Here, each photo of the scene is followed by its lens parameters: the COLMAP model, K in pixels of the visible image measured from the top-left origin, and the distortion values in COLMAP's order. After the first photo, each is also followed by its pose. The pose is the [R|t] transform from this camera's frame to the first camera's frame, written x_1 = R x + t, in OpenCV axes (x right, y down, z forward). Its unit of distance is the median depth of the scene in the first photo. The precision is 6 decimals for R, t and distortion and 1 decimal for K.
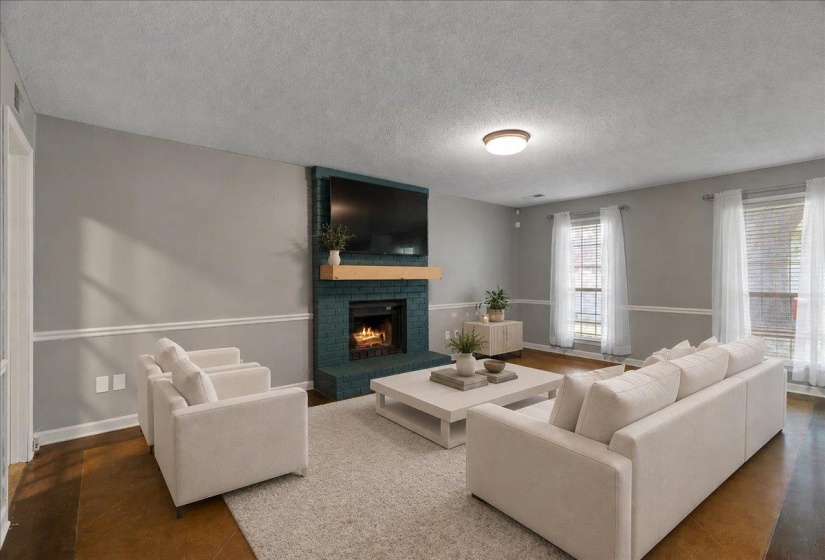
lens RADIAL K [[368.8, 0, 412.5], [0, 368.8, 280.0], [0, 0, 1]] dist [-0.001933, 0.000825]
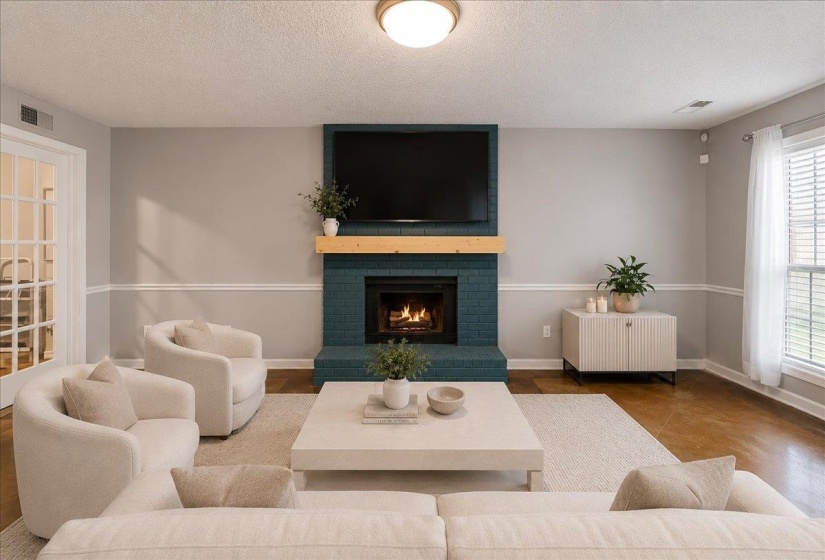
lens RADIAL K [[368.8, 0, 412.5], [0, 368.8, 280.0], [0, 0, 1]] dist [-0.001933, 0.000825]
pose [[0.784546, 0.061937, -0.616969, 0.391296], [-0.008892, 0.996020, 0.088681, -0.010282], [0.620007, -0.064088, 0.781975, 0.328020]]
